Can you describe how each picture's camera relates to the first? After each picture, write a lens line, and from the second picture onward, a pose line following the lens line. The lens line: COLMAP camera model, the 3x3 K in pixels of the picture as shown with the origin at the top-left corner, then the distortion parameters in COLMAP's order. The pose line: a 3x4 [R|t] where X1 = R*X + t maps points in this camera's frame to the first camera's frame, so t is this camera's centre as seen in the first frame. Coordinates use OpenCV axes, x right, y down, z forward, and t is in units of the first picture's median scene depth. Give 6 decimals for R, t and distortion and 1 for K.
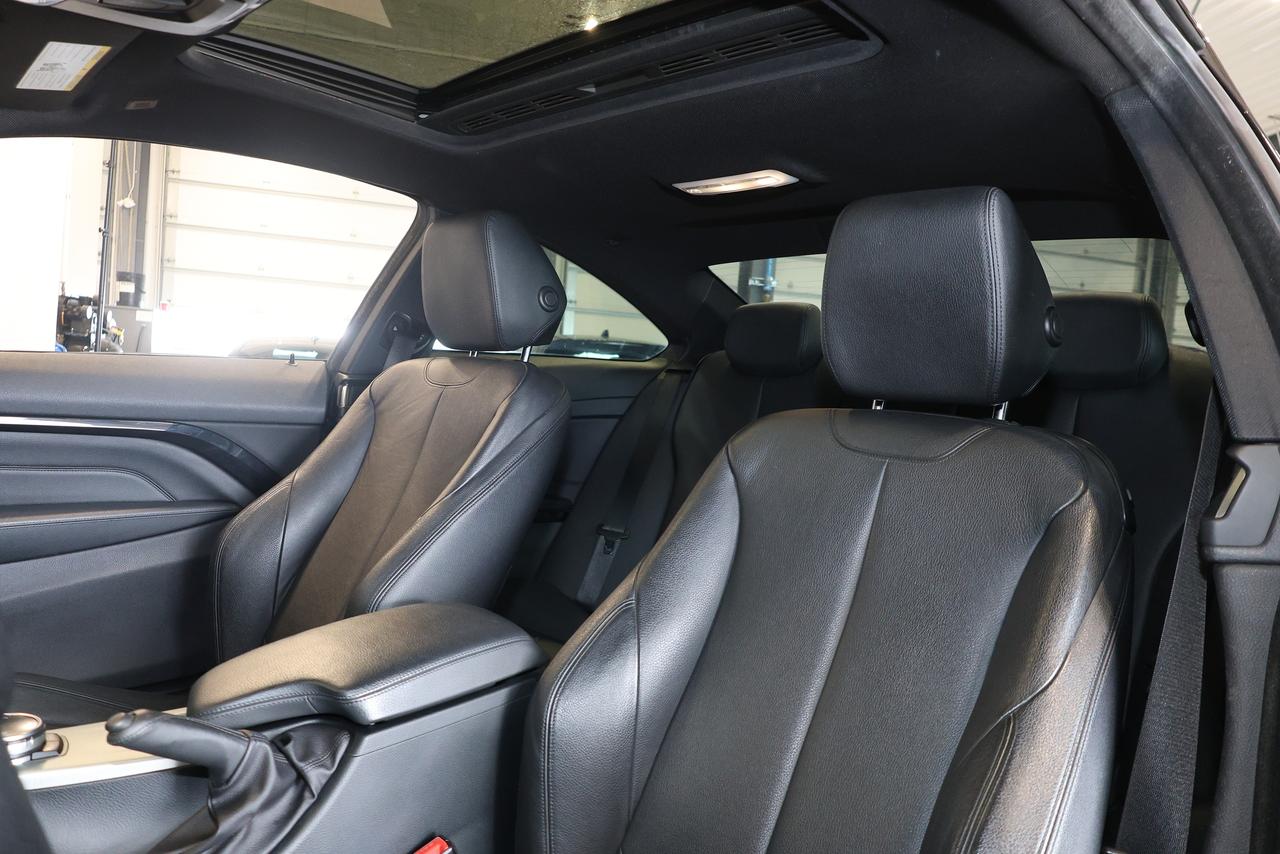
lens RADIAL K [[881.1, 0, 640.0], [0, 881.1, 427.0], [0, 0, 1]] dist [-0.006652, 0.006129]
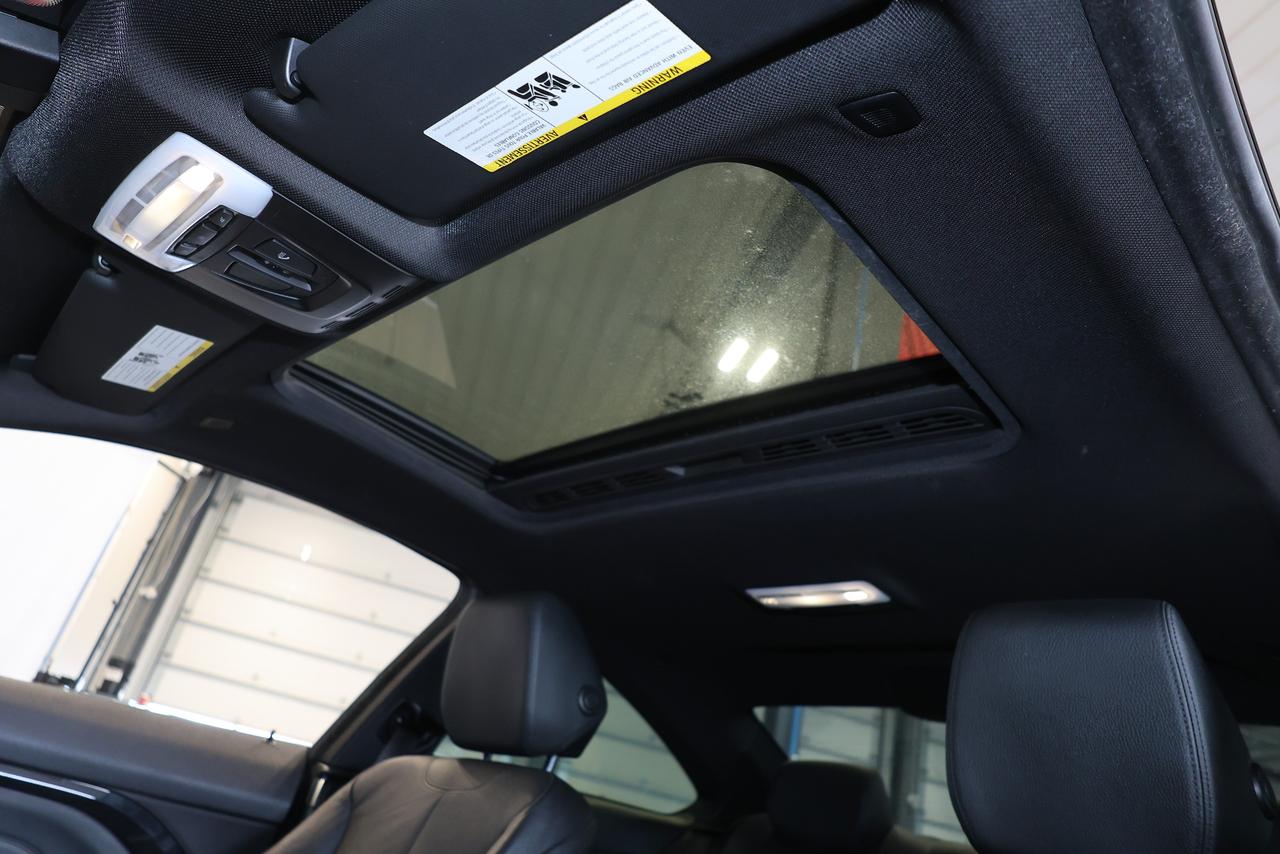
lens RADIAL K [[881.1, 0, 640.0], [0, 881.1, 427.0], [0, 0, 1]] dist [-0.006652, 0.006129]
pose [[0.990564, 0.129856, -0.043816, -0.051938], [-0.134436, 0.858540, -0.494808, 0.044255], [-0.026636, 0.496030, 0.867897, 0.123073]]
